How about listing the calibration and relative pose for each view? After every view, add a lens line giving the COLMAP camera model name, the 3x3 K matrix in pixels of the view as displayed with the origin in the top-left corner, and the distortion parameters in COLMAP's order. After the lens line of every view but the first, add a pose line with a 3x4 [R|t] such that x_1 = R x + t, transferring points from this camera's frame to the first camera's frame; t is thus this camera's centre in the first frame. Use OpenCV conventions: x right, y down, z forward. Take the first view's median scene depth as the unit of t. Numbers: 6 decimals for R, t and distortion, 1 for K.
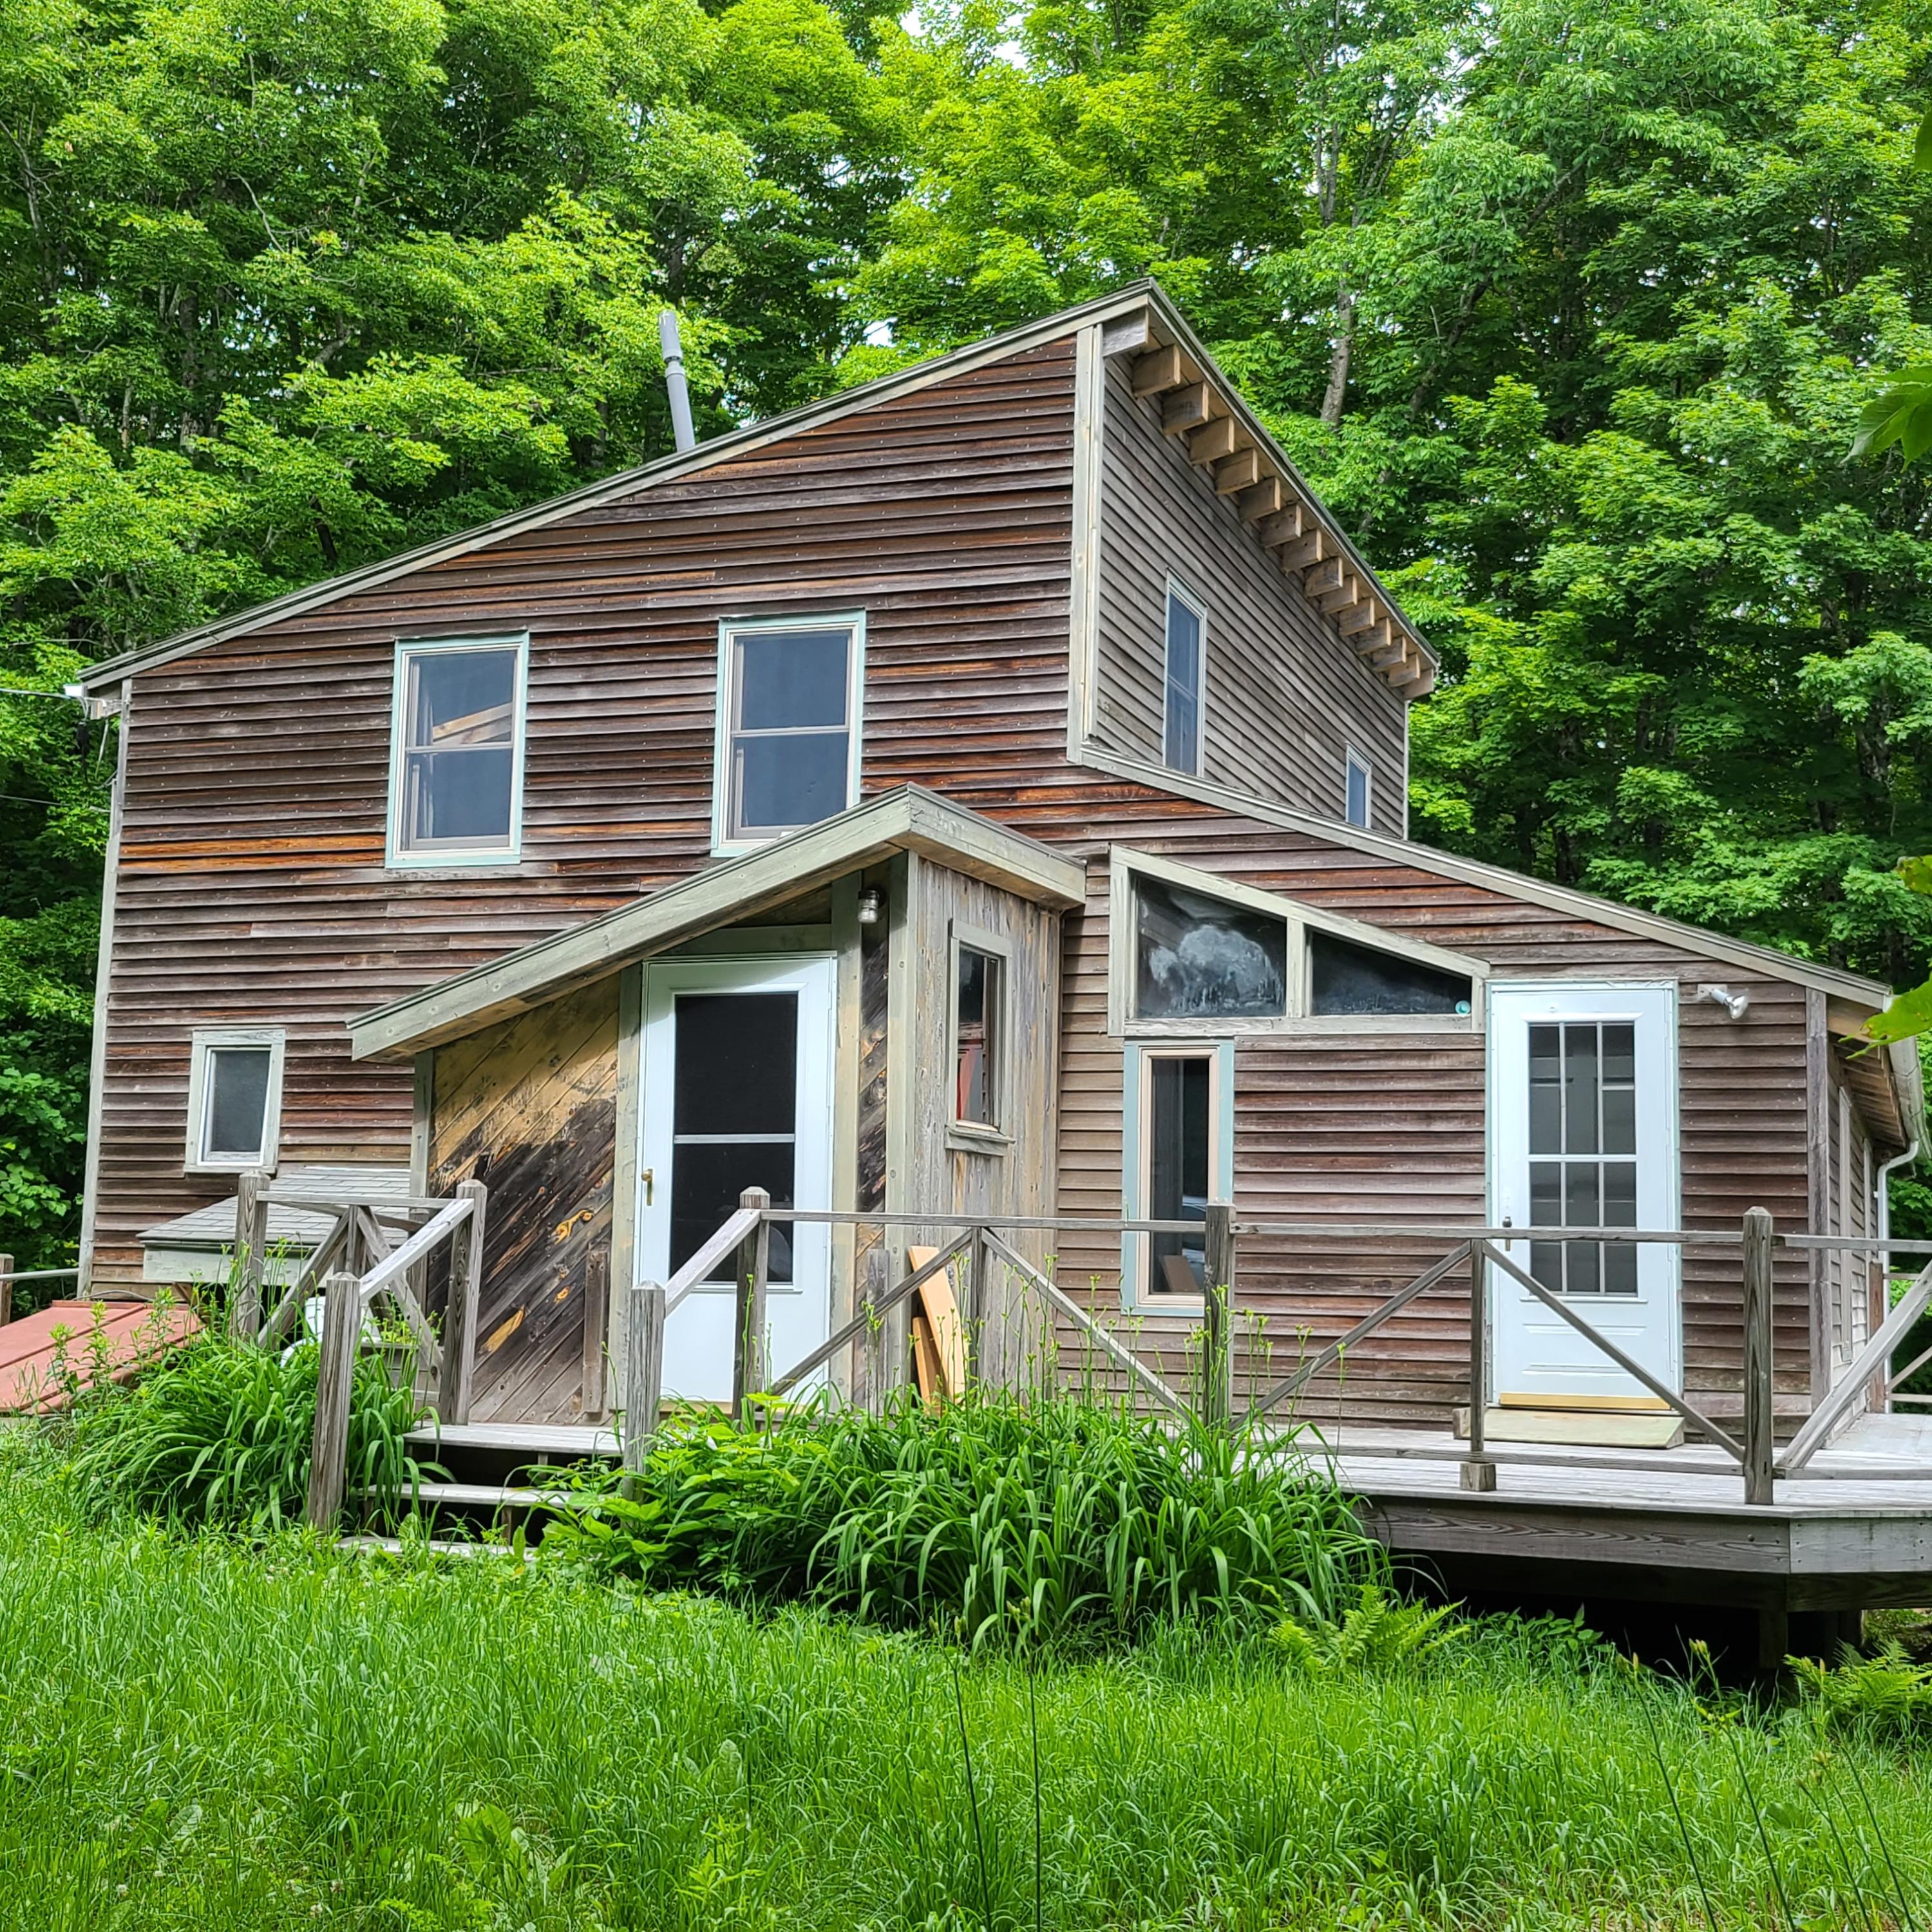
lens RADIAL K [[2682.9, 0, 966.0], [0, 2682.9, 966.0], [0, 0, 1]] dist [-0.023600, -0.045895]
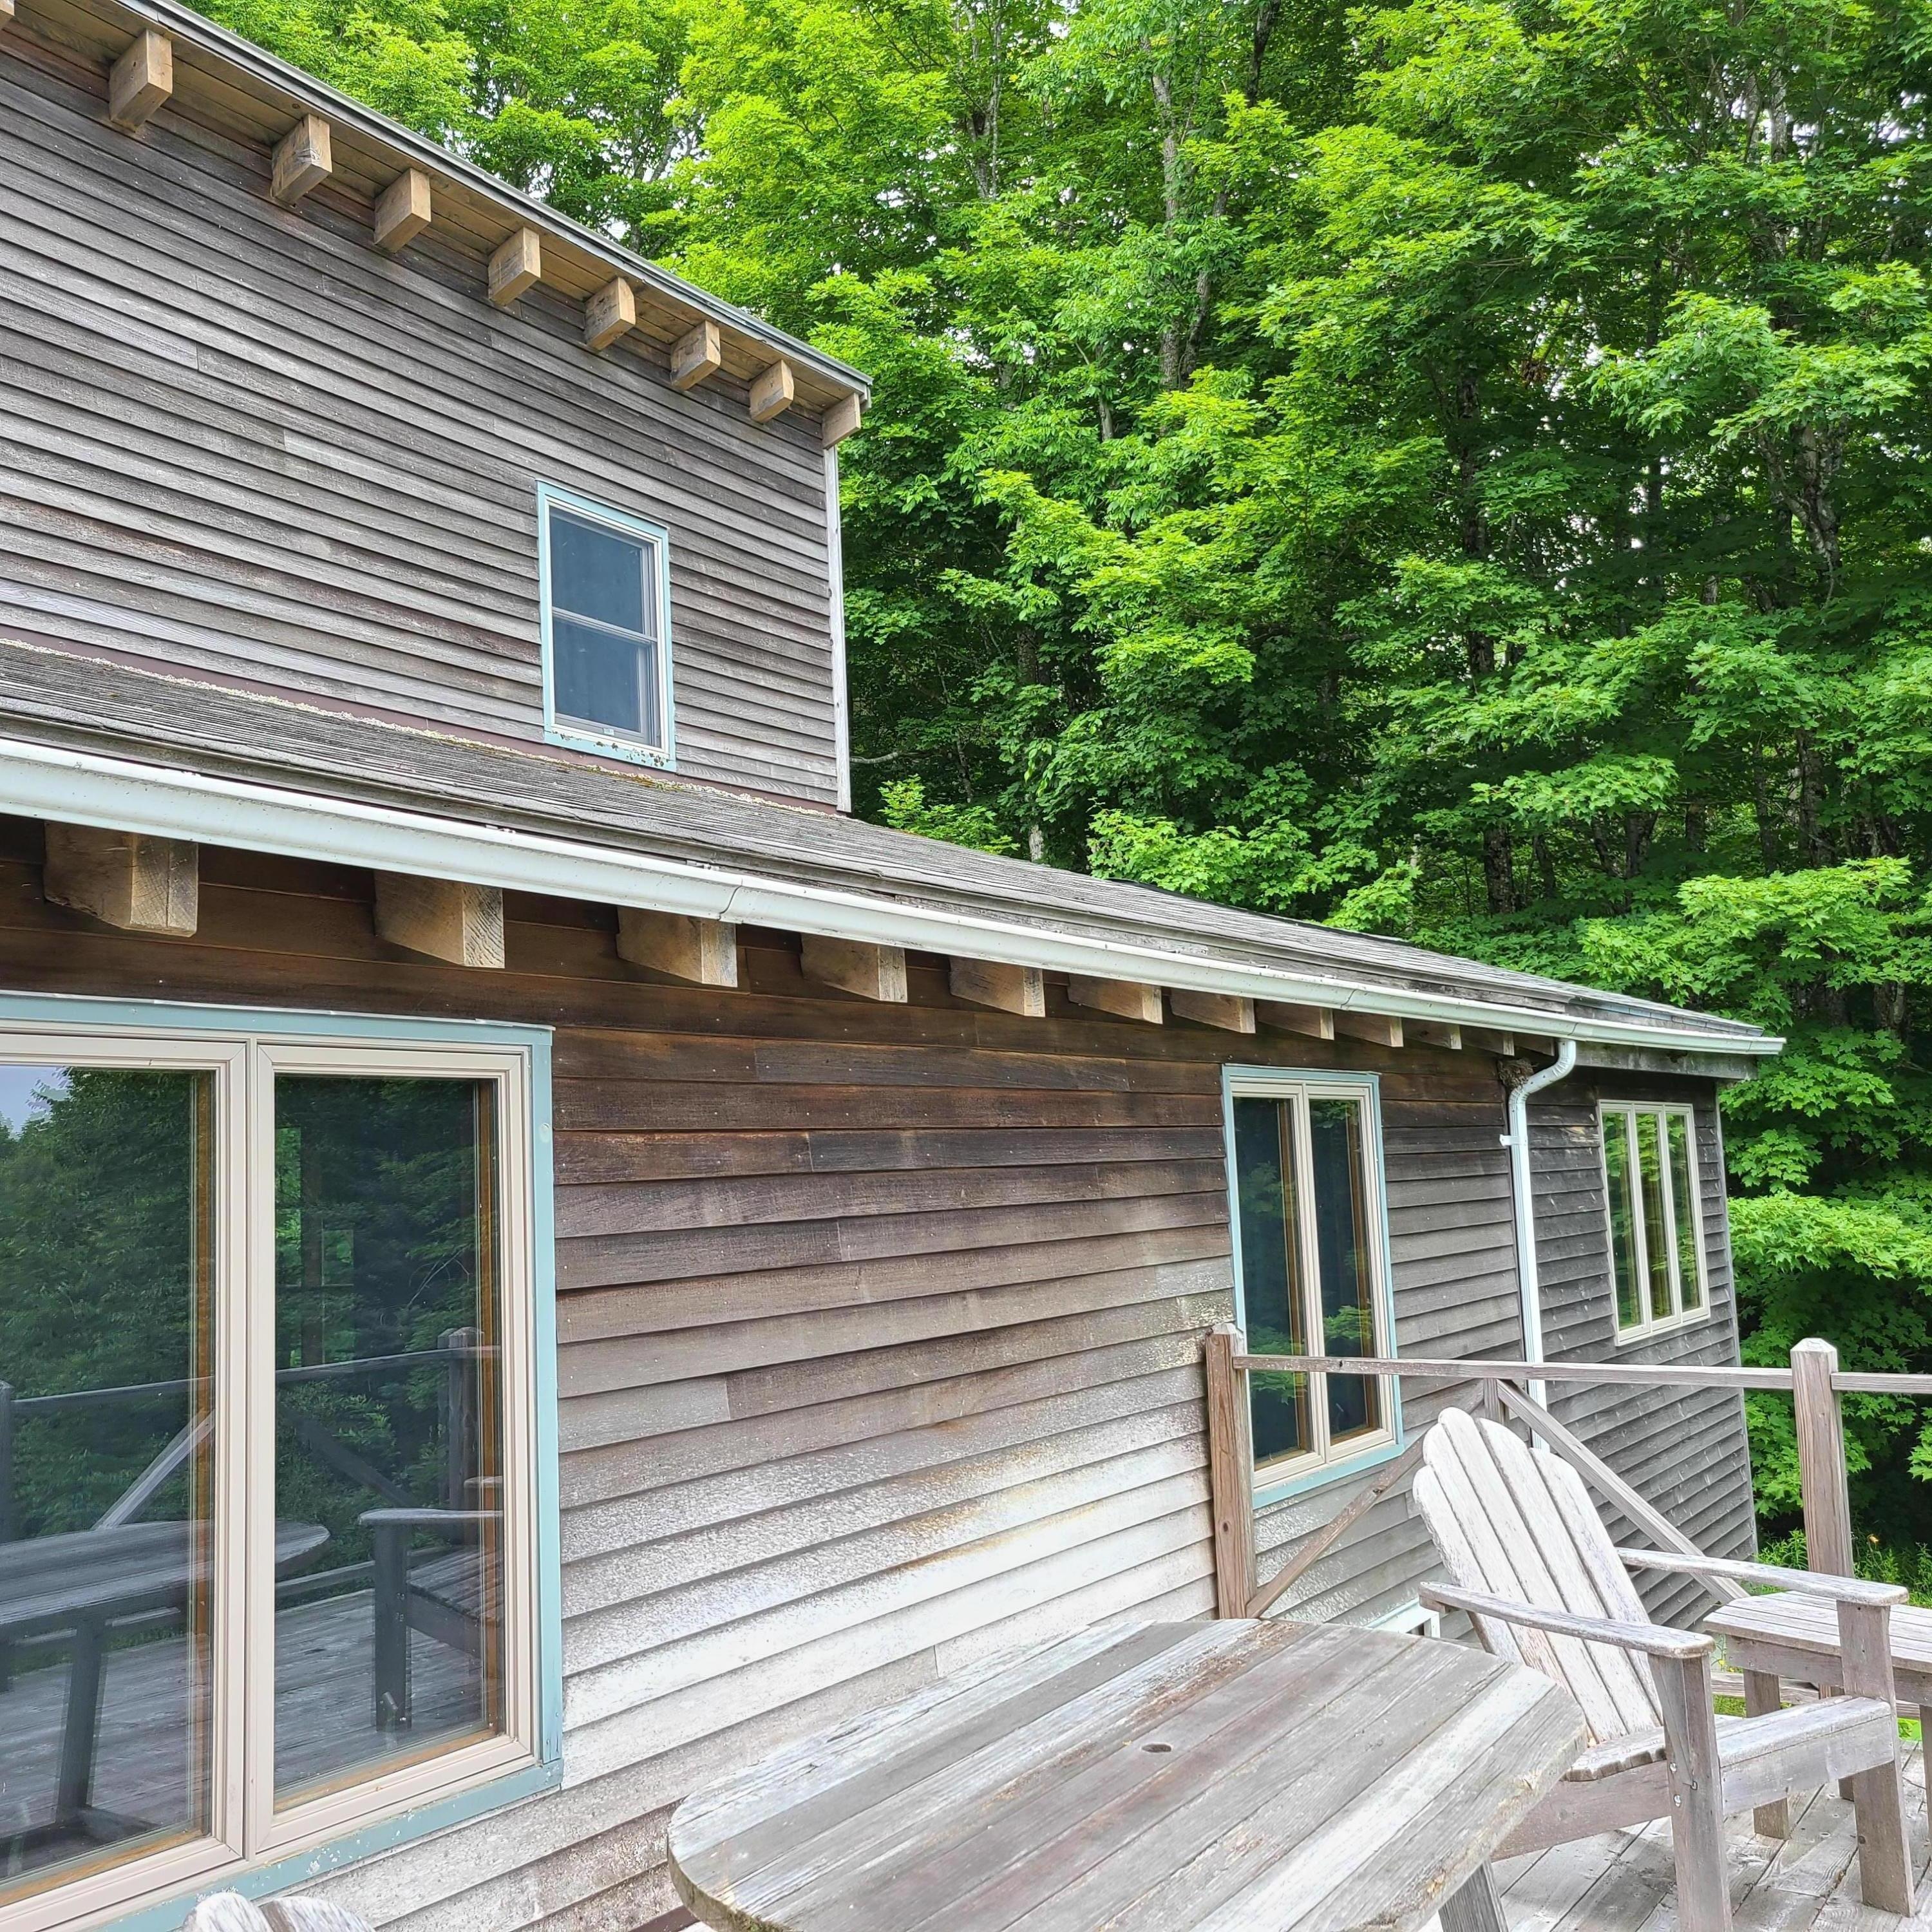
lens RADIAL K [[1997.3, 0, 966.0], [0, 1997.3, 966.0], [0, 0, 1]] dist [0.042547, -0.051864]
pose [[0.972893, -0.101551, -0.207767, 0.240322], [0.104134, 0.994562, 0.001502, 0.027410], [0.206485, -0.023096, 0.978177, 0.427777]]
